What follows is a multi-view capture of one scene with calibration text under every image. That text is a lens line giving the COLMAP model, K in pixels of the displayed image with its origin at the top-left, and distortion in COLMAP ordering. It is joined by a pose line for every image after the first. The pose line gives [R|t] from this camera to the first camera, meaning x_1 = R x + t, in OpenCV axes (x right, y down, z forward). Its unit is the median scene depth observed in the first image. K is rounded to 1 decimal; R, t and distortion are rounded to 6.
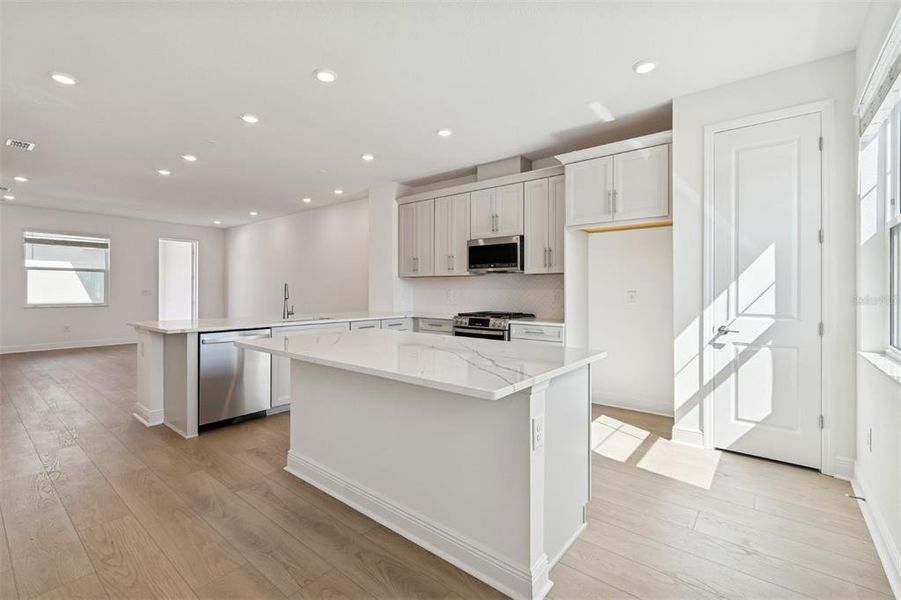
lens RADIAL K [[395.7, 0, 450.5], [0, 395.7, 300.0], [0, 0, 1]] dist [-0.000327, -0.000021]
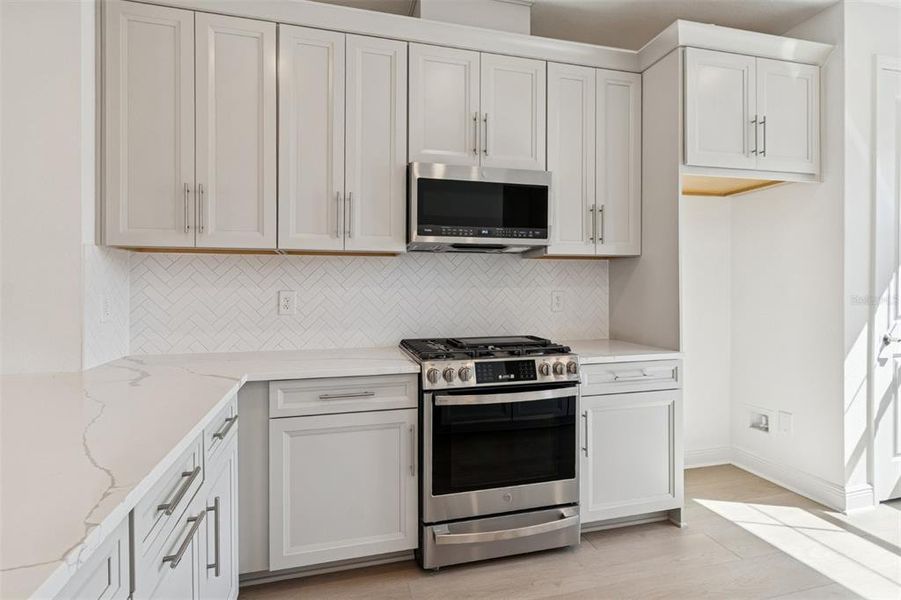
lens RADIAL K [[430.0, 0, 451.8], [0, 430.0, 295.3], [0, 0, 1]] dist [0.003178, 0.000120]
pose [[0.596536, -0.014756, 0.802451, -0.313890], [0.027058, 0.999632, -0.001732, -0.019833], [-0.802130, 0.022745, 0.596716, 0.827844]]
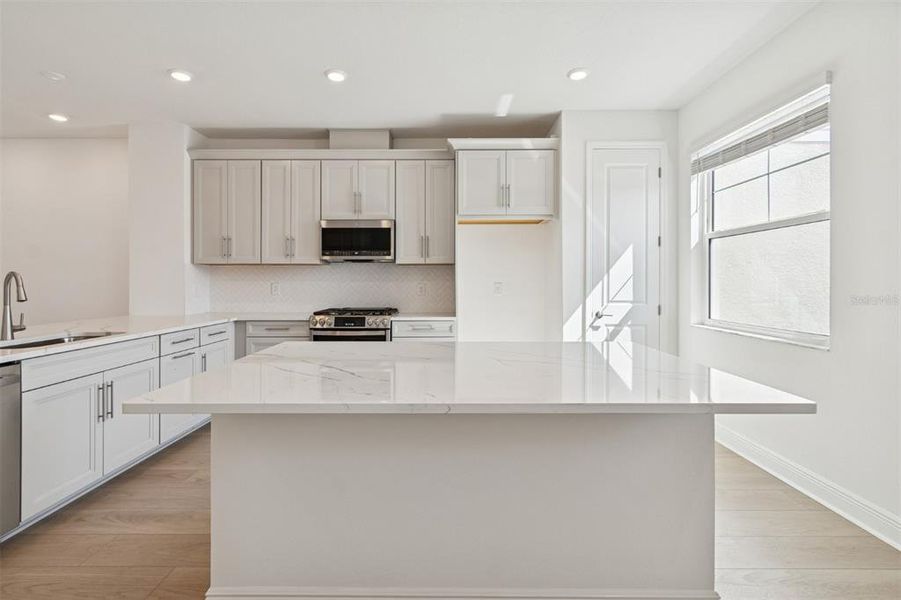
lens RADIAL K [[401.8, 0, 449.5], [0, 401.8, 288.1], [0, 0, 1]] dist [-0.000377, 0.000152]
pose [[0.779521, -0.013187, 0.626237, -0.300360], [0.019146, 0.999813, -0.002780, -0.006939], [-0.626083, 0.014157, 0.779628, 0.236686]]
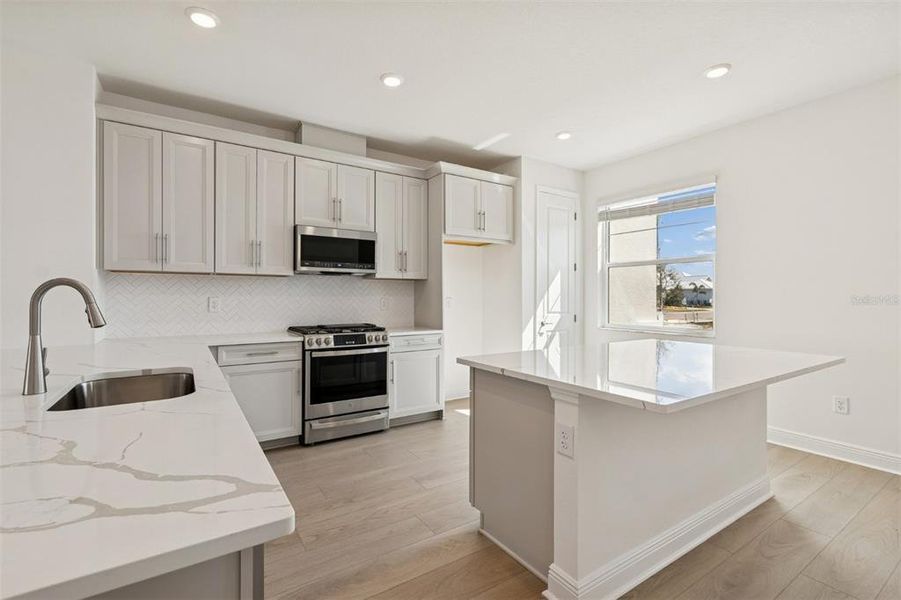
lens RADIAL K [[401.0, 0, 444.7], [0, 401.0, 302.0], [0, 0, 1]] dist [0.002200, 0.000172]
pose [[0.316106, -0.015397, 0.948599, -0.623951], [0.021144, 0.999734, 0.009181, -0.019337], [-0.948488, 0.017155, 0.316348, 0.615807]]
